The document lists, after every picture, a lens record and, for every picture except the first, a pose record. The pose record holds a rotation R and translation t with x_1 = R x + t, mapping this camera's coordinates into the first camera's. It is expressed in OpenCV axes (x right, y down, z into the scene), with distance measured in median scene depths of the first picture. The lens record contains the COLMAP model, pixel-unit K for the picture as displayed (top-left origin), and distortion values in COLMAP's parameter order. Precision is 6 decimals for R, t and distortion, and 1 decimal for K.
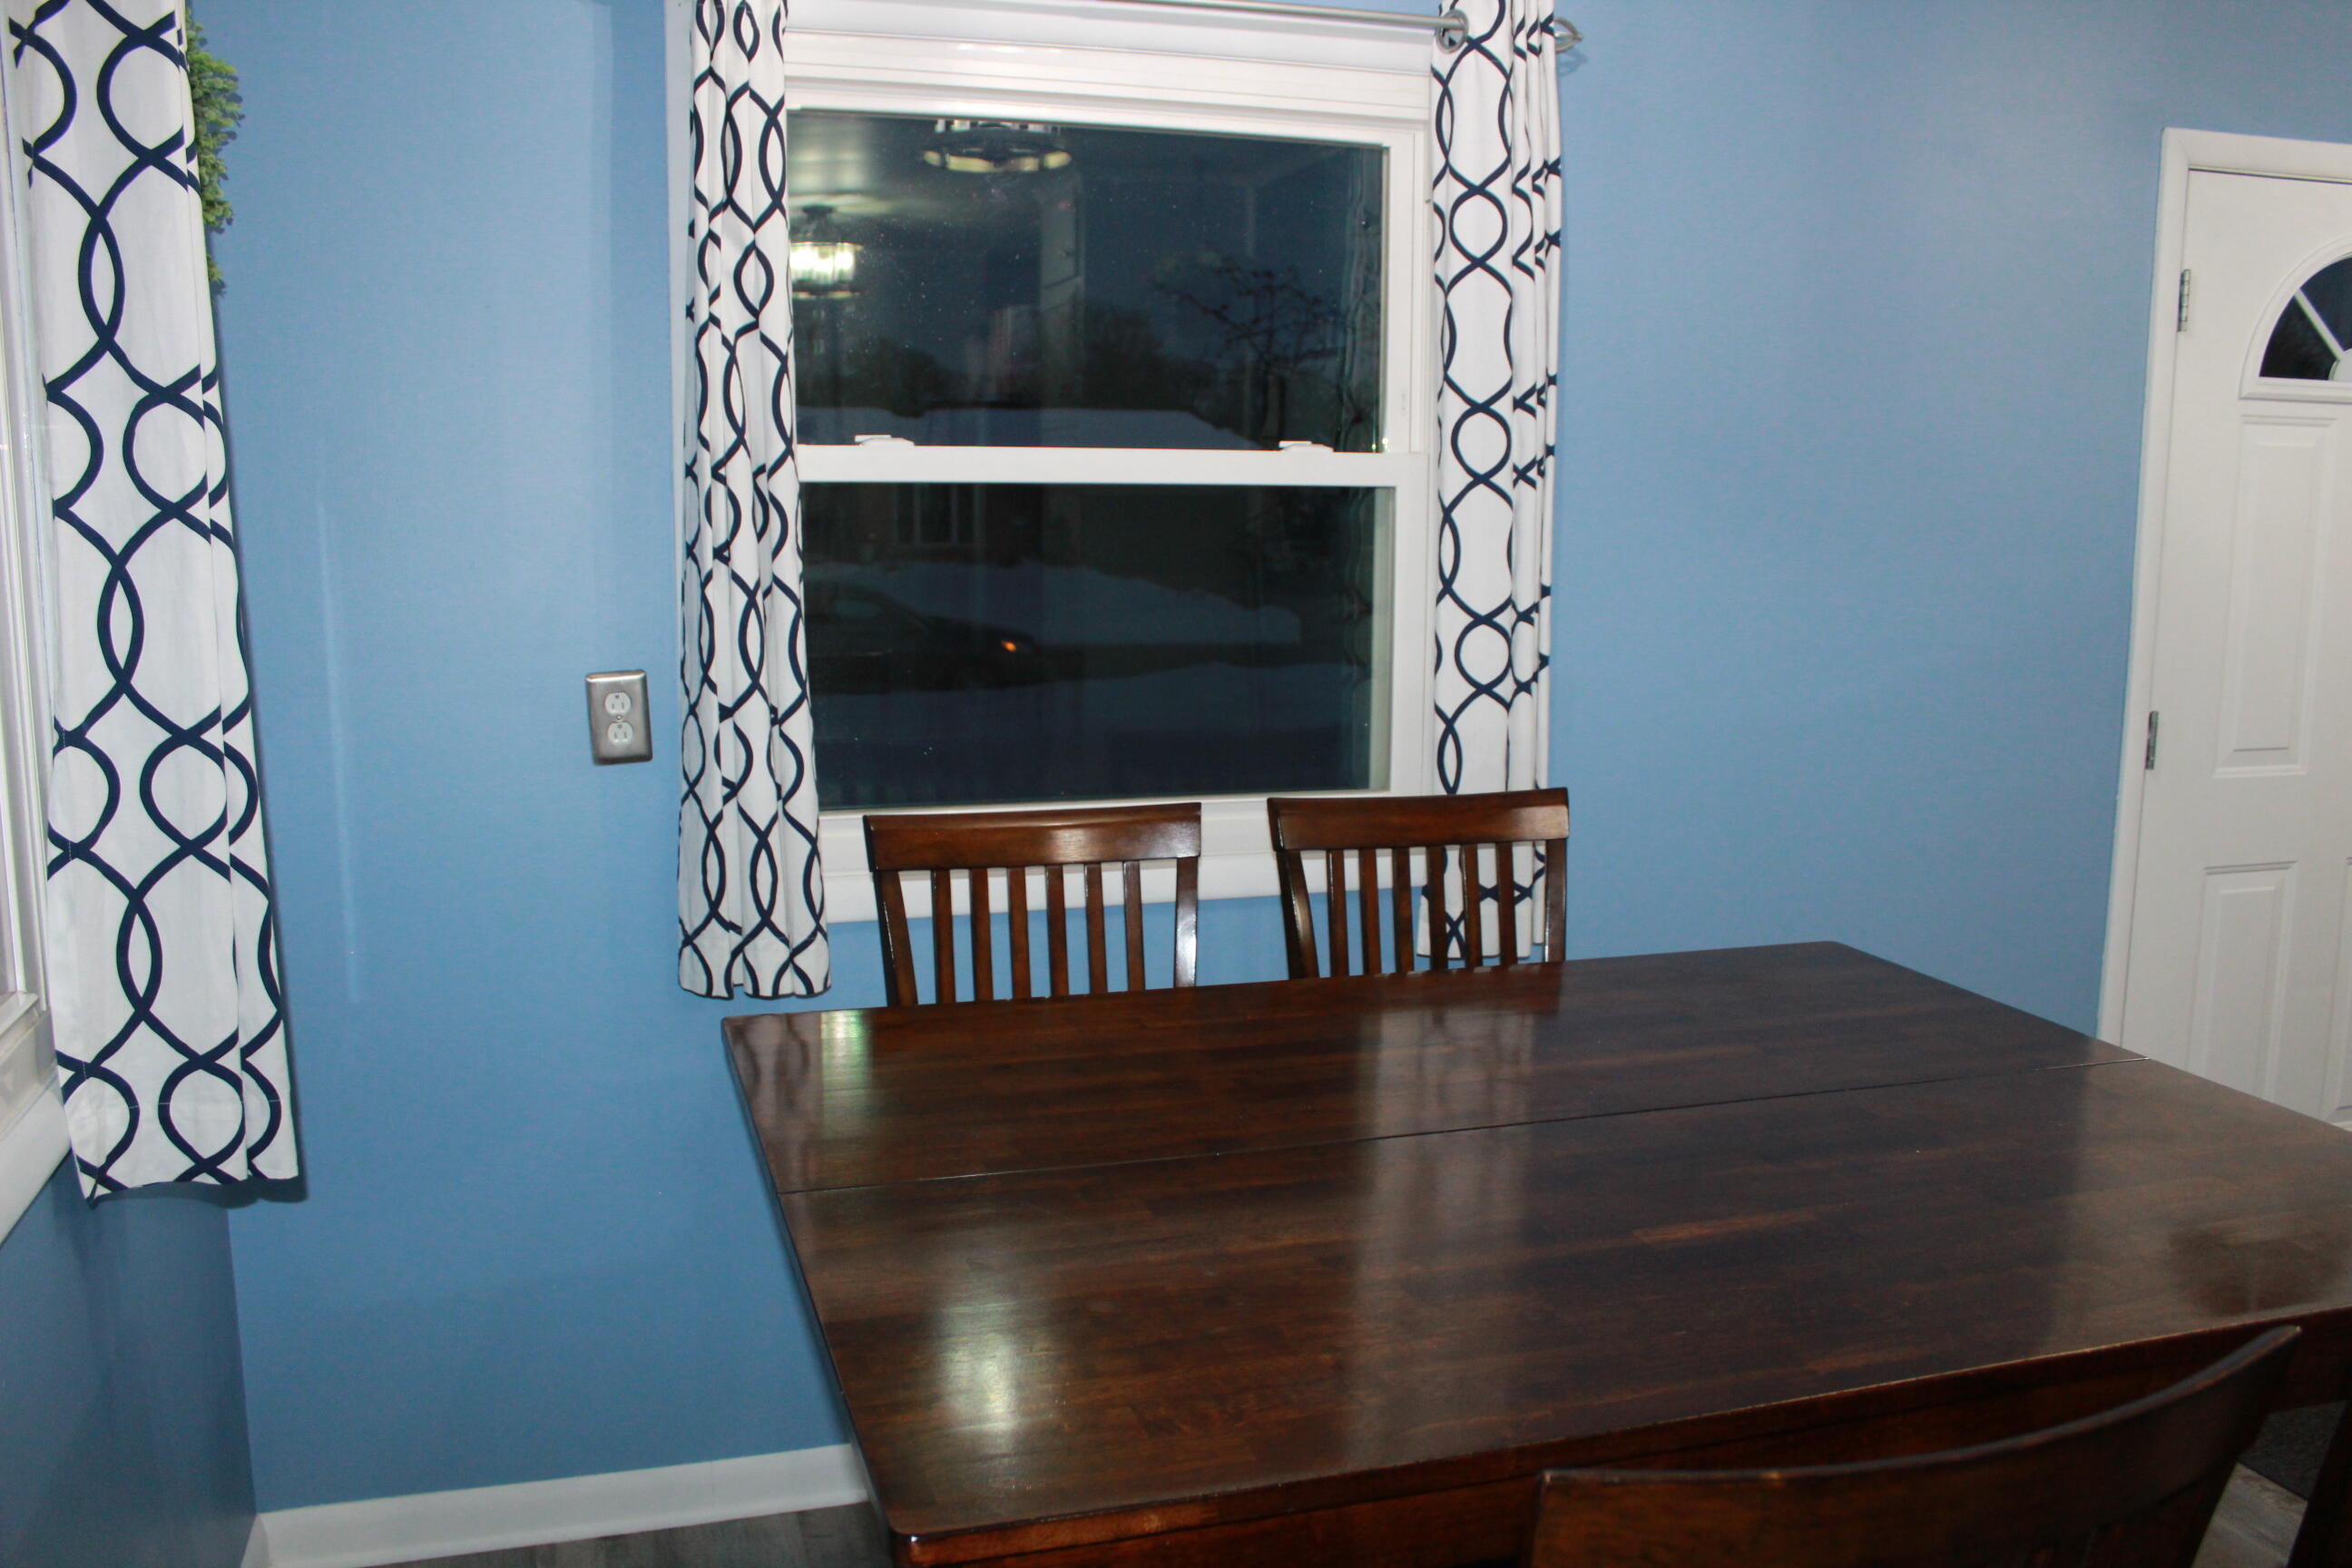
lens RADIAL K [[1955.8, 0, 1164.3], [0, 1955.8, 784.3], [0, 0, 1]] dist [-0.153767, 0.127029]
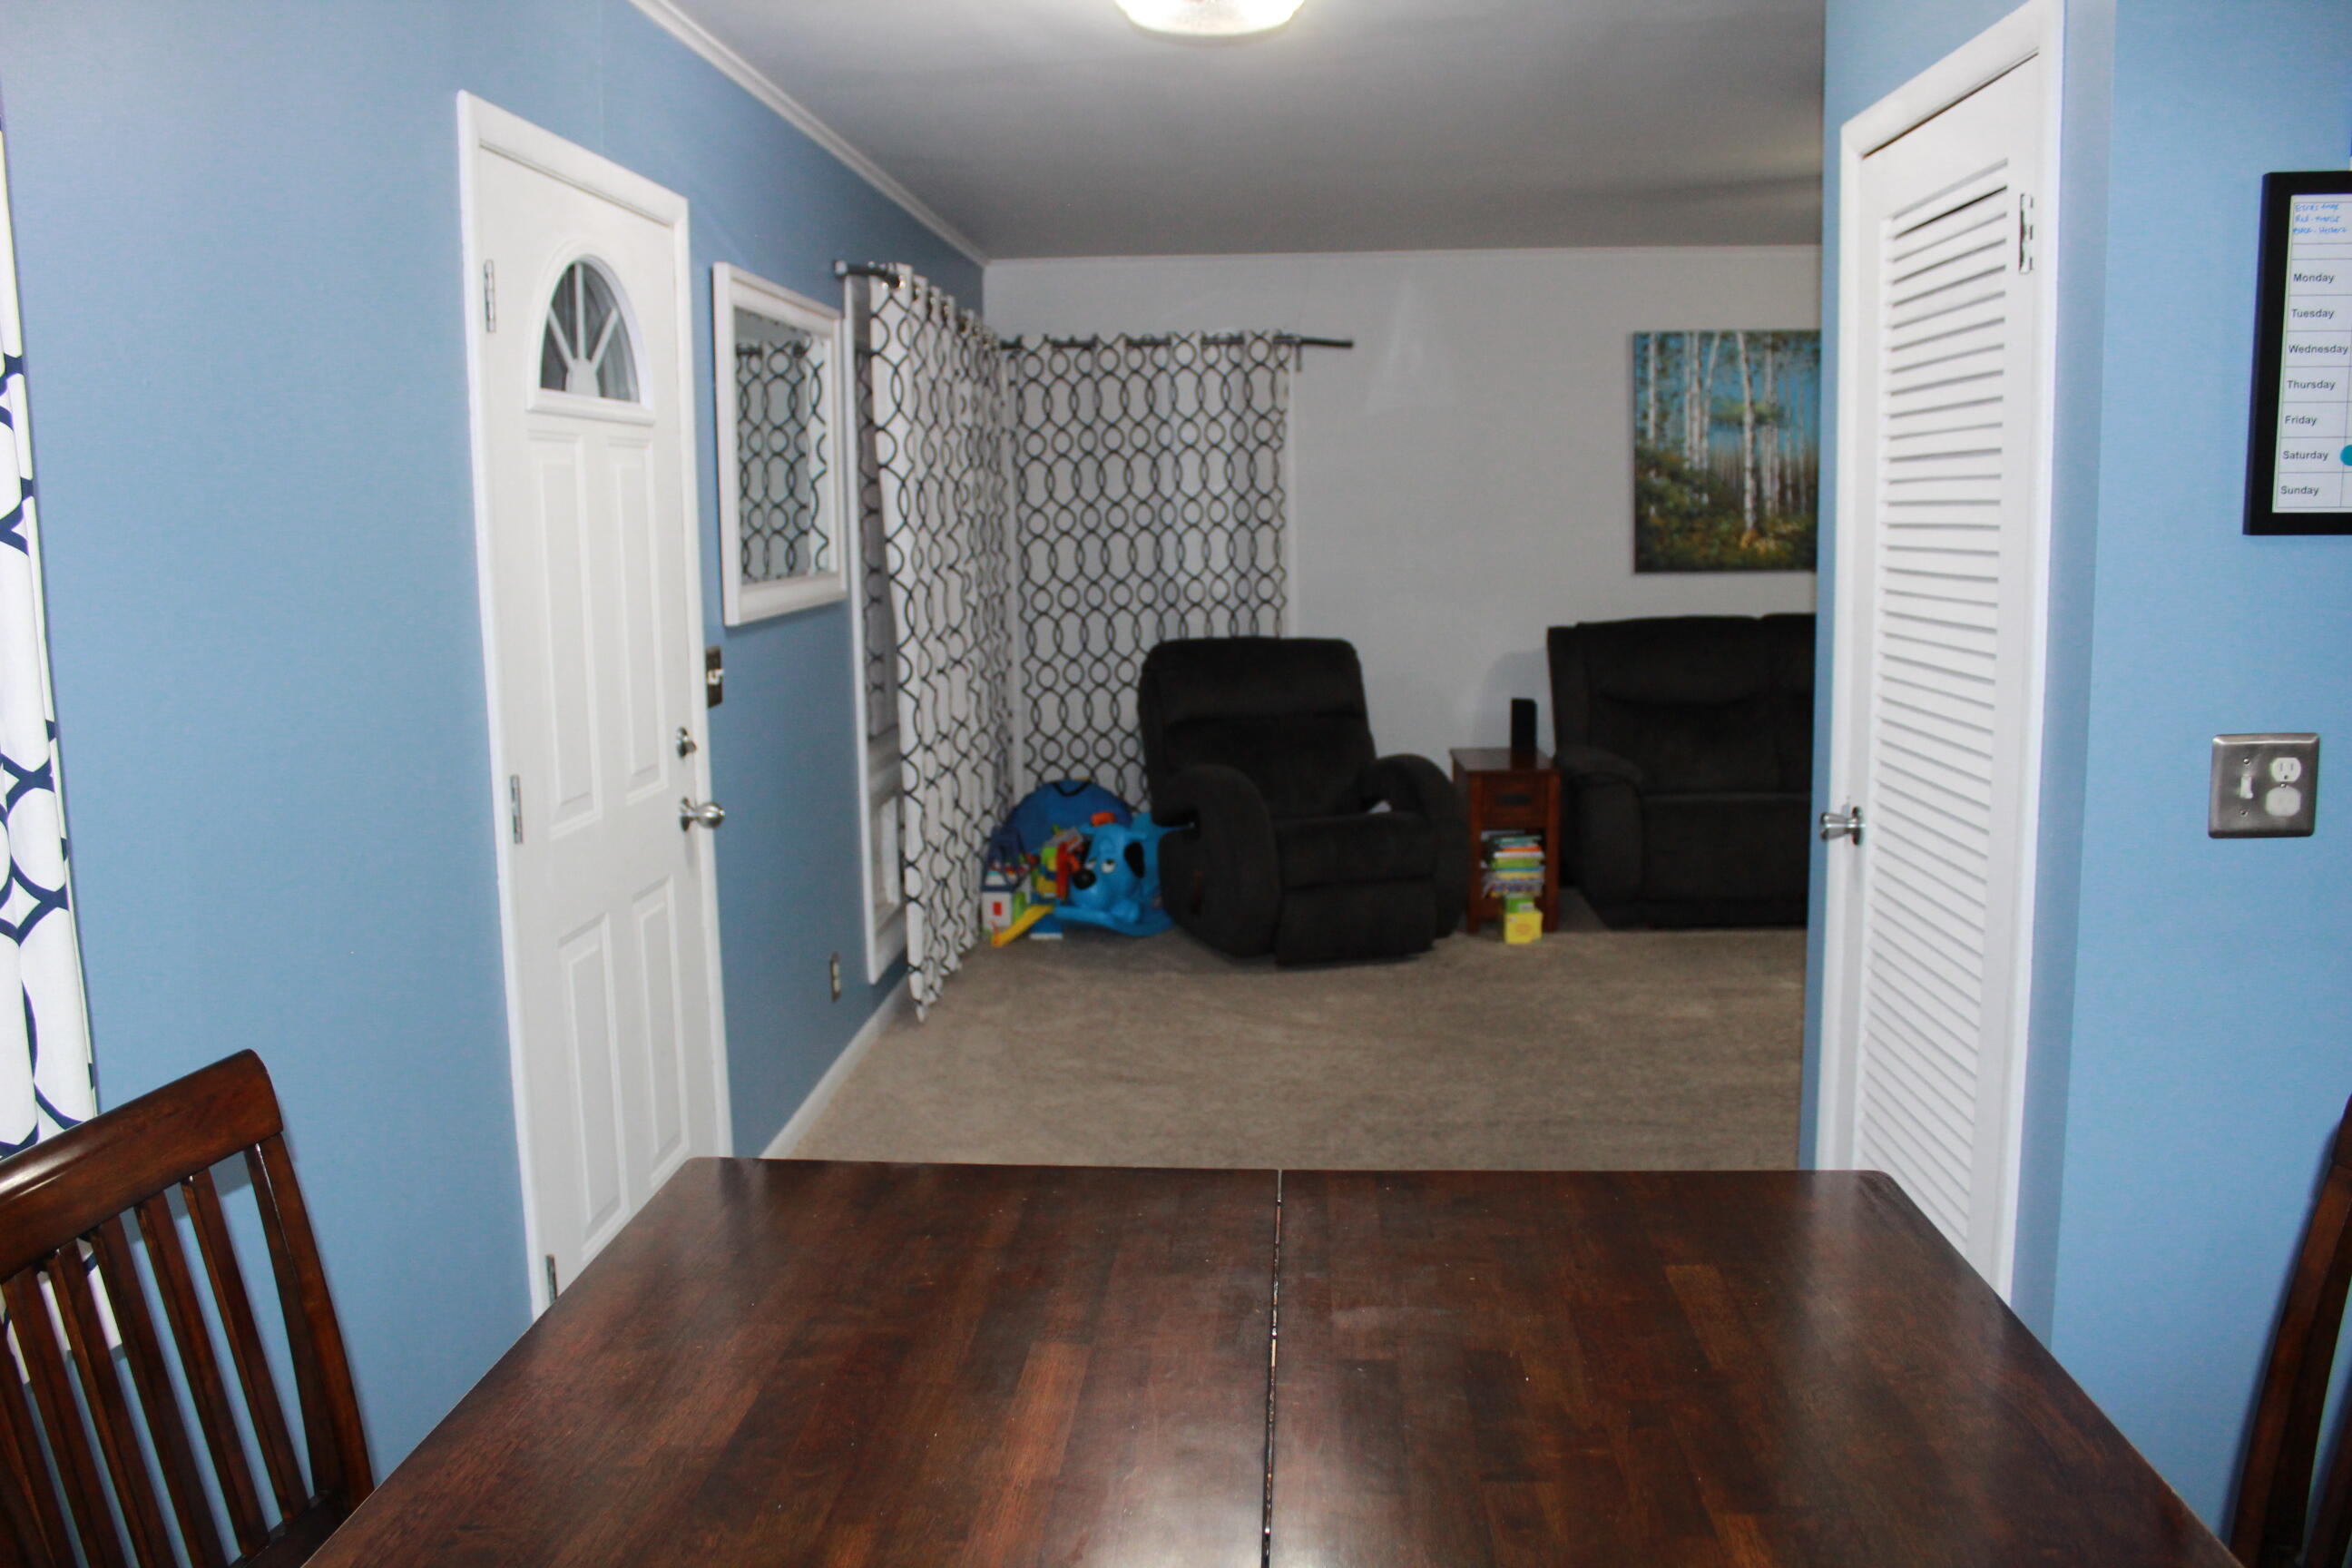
lens RADIAL K [[1955.8, 0, 1176.5], [0, 1955.8, 771.0], [0, 0, 1]] dist [-0.153767, 0.127029]
pose [[0.380898, -0.143245, 0.913454, -0.212050], [0.165187, 0.982575, 0.085204, -0.089943], [-0.909742, 0.118437, 0.397923, 0.523446]]
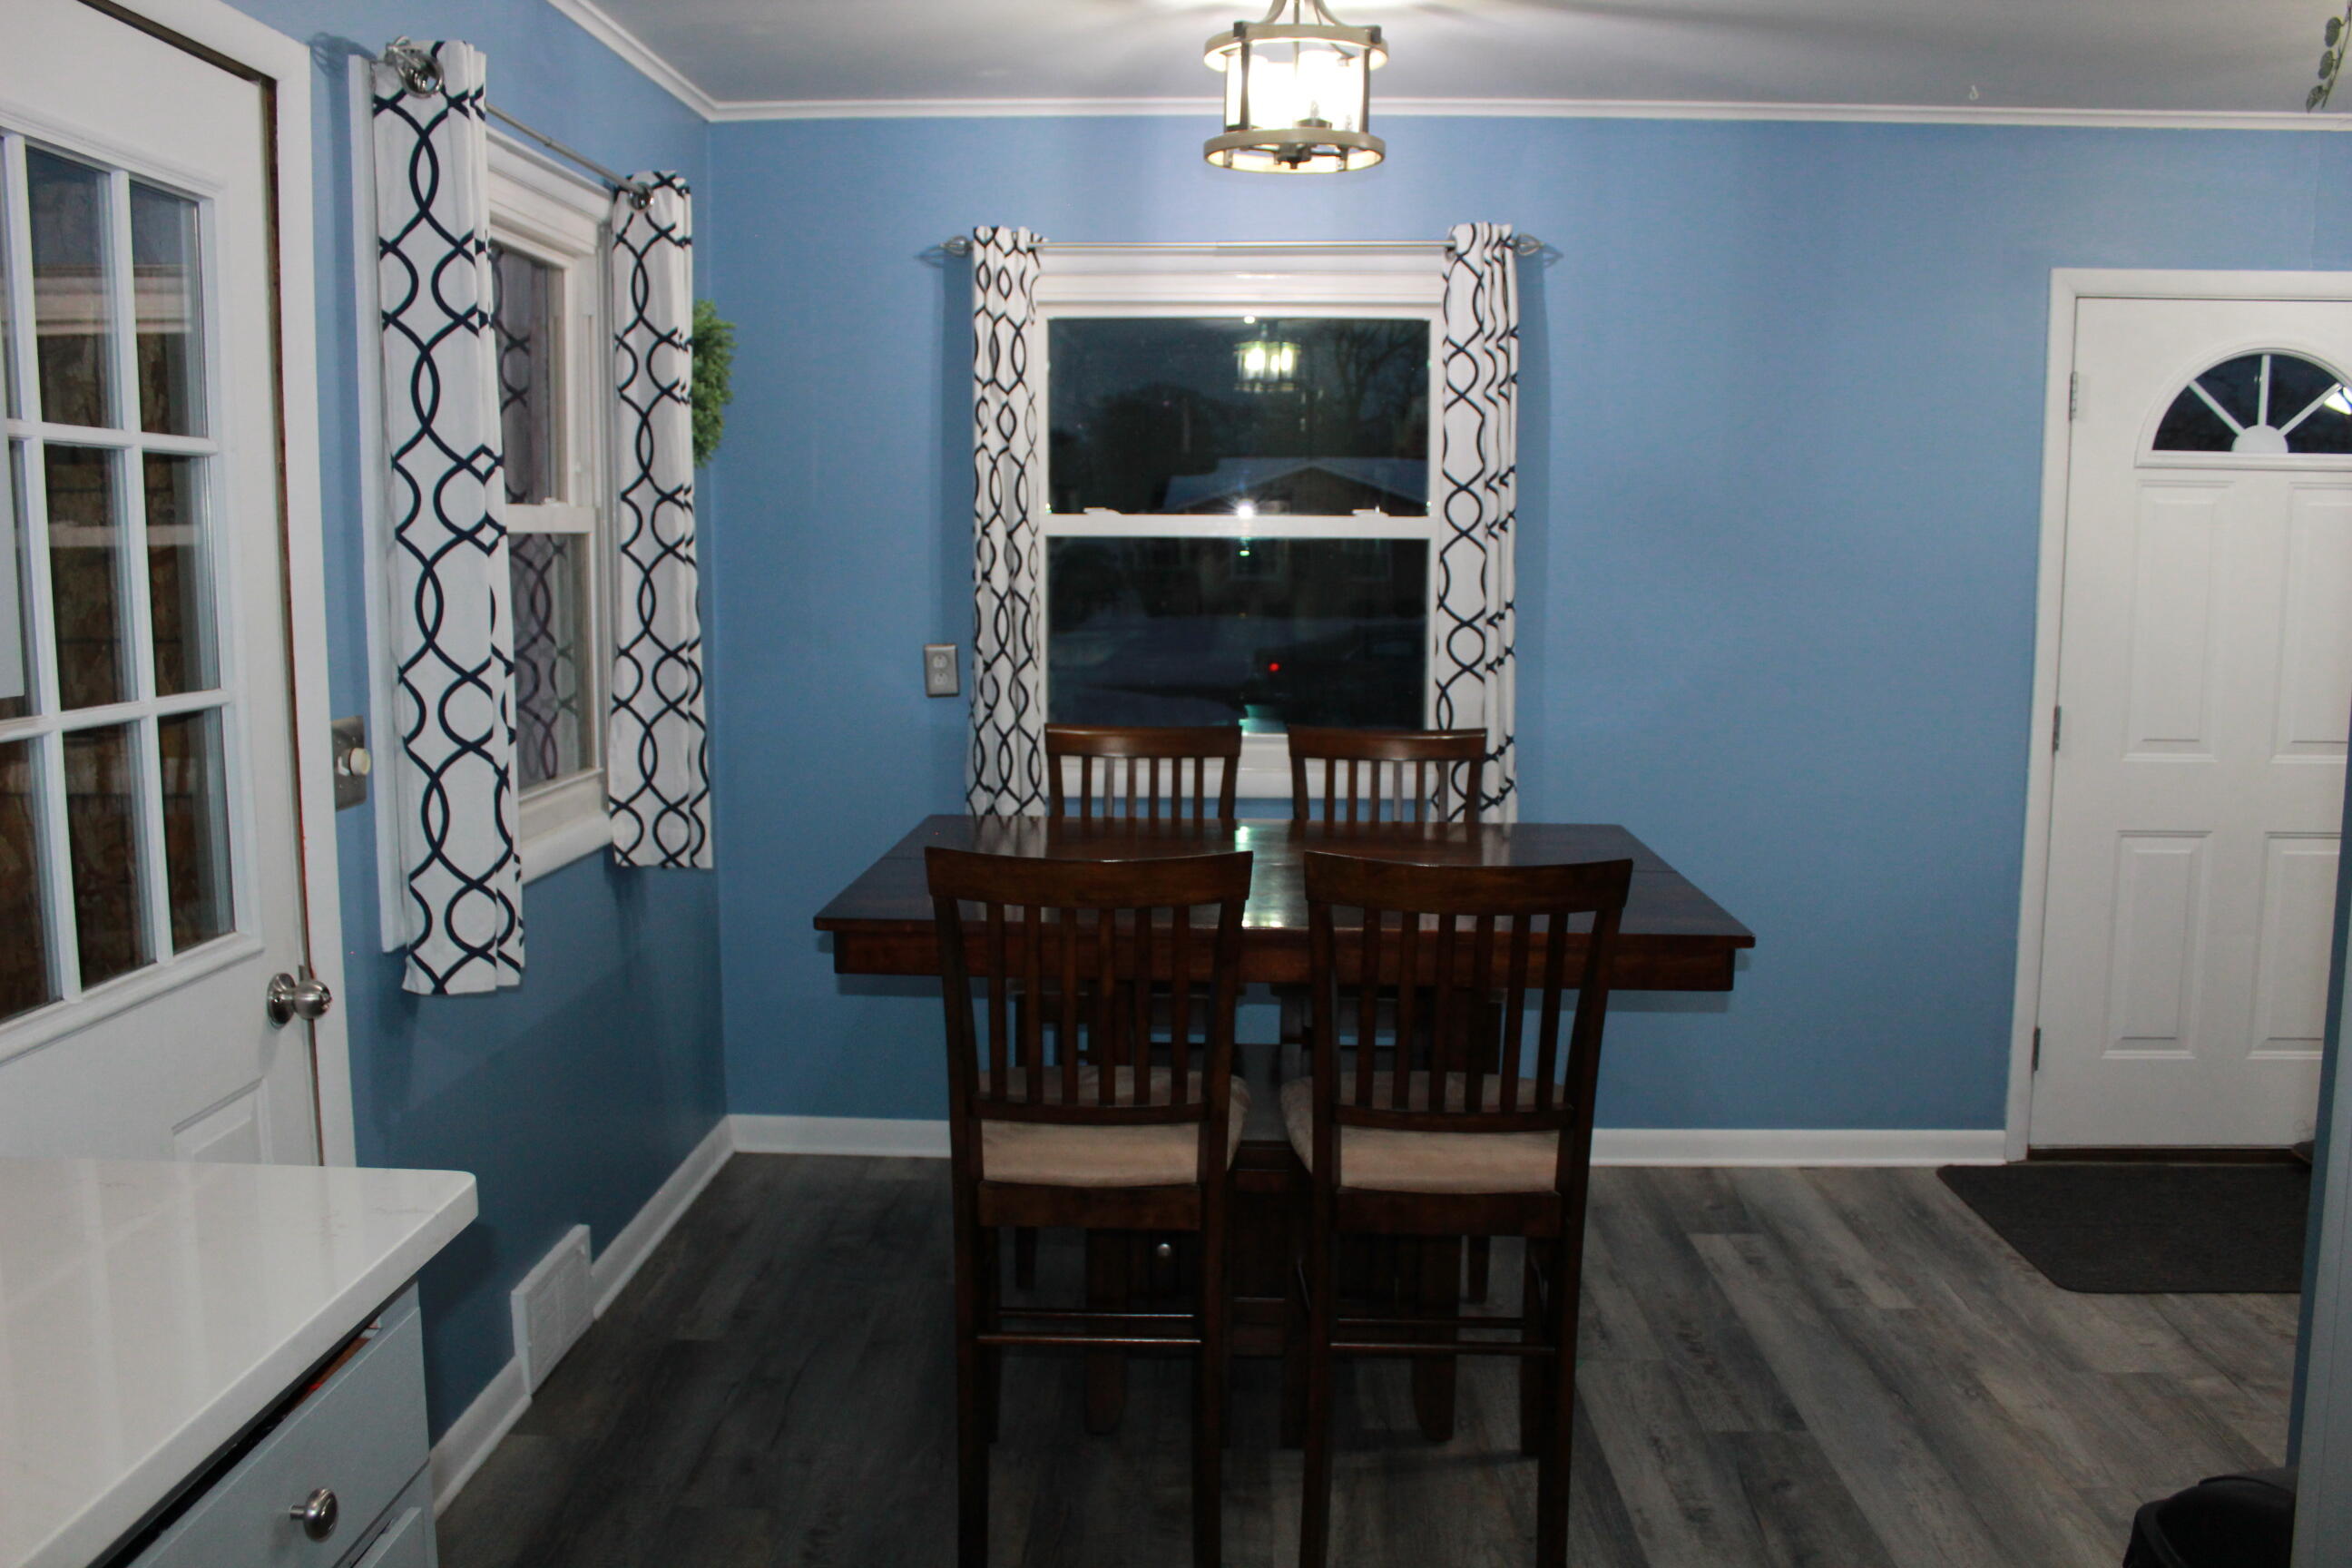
lens RADIAL K [[1955.8, 0, 1162.2], [0, 1955.8, 776.8], [0, 0, 1]] dist [-0.153767, 0.127029]
pose [[0.940991, 0.037672, -0.336327, 0.524226], [-0.047652, 0.998633, -0.021465, 0.093706], [0.335059, 0.036225, 0.941501, -0.614438]]
